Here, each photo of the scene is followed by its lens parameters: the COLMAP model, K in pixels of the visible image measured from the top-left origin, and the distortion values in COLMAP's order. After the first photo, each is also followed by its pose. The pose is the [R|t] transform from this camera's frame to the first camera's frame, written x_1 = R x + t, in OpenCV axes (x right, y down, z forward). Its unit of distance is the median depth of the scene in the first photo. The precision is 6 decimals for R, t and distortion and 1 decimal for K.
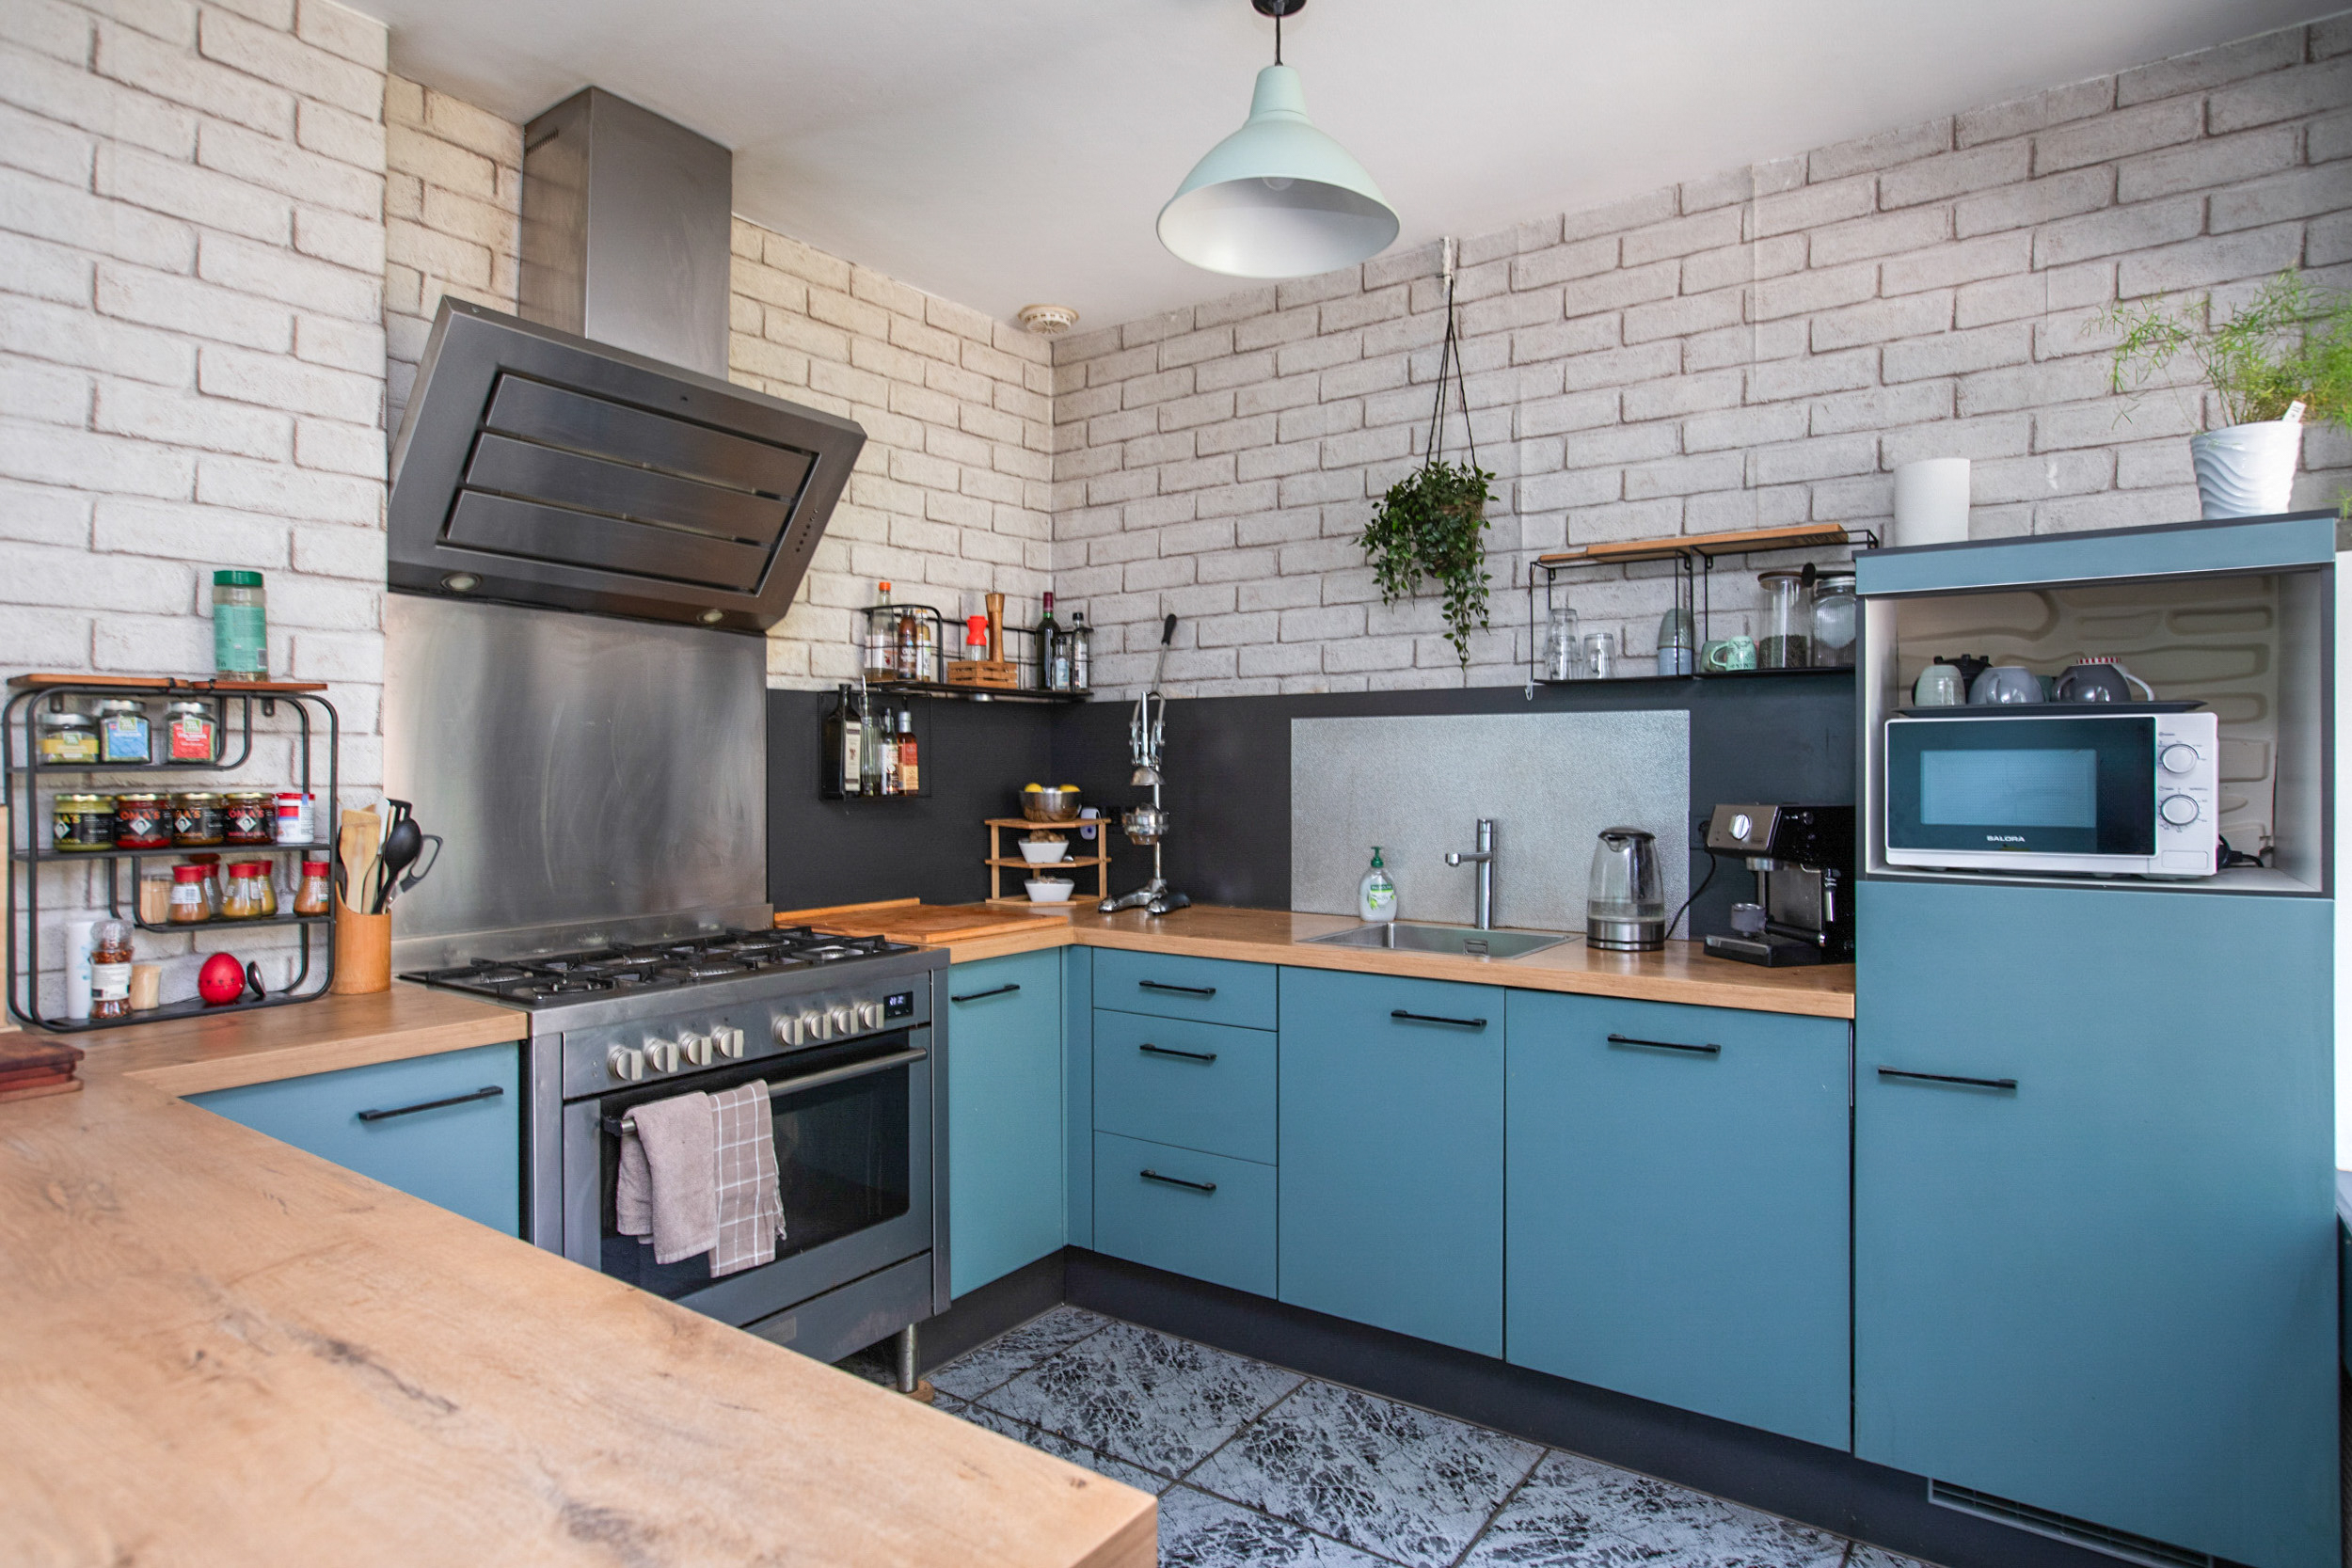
lens RADIAL K [[1308.0, 0, 1177.2], [0, 1308.0, 786.5], [0, 0, 1]] dist [-0.038200, 0.023771]
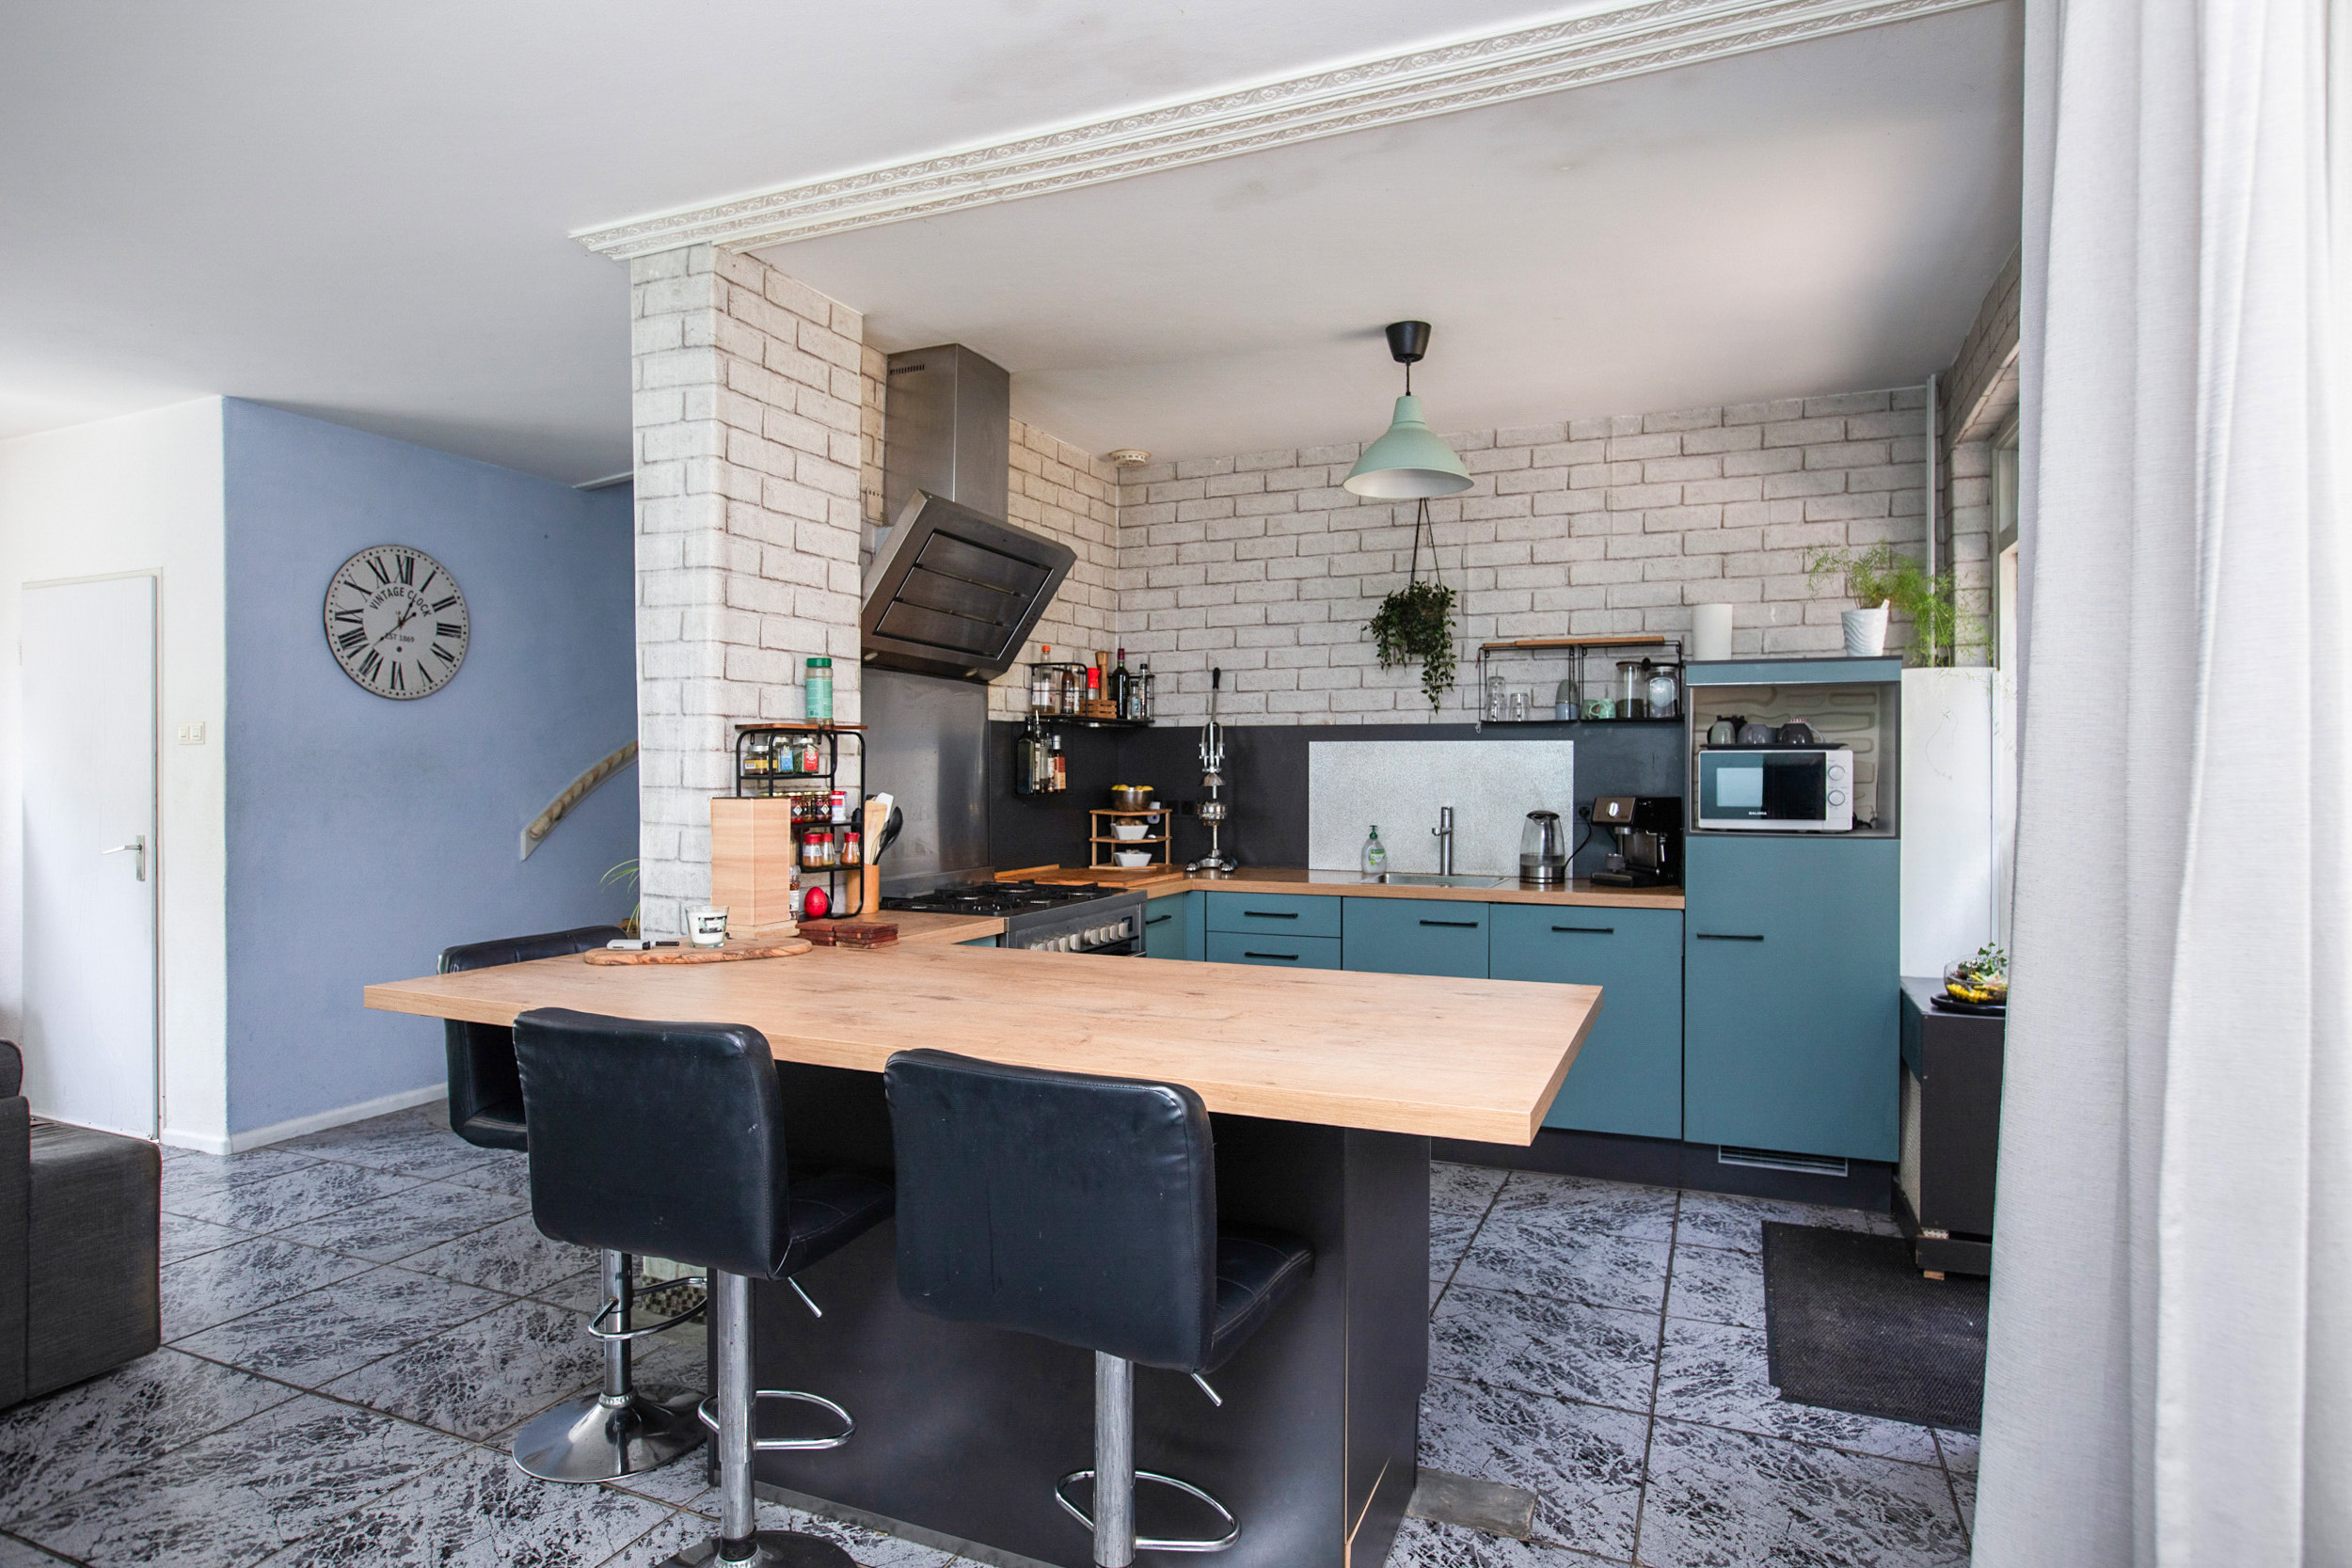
lens RADIAL K [[1365.7, 0, 1138.2], [0, 1365.7, 800.6], [0, 0, 1]] dist [-0.047449, 0.001292]
pose [[0.979917, -0.002939, 0.199384, -0.480933], [0.000738, 0.999938, 0.011111, -0.001739], [-0.199404, -0.010741, 0.979858, -0.572282]]
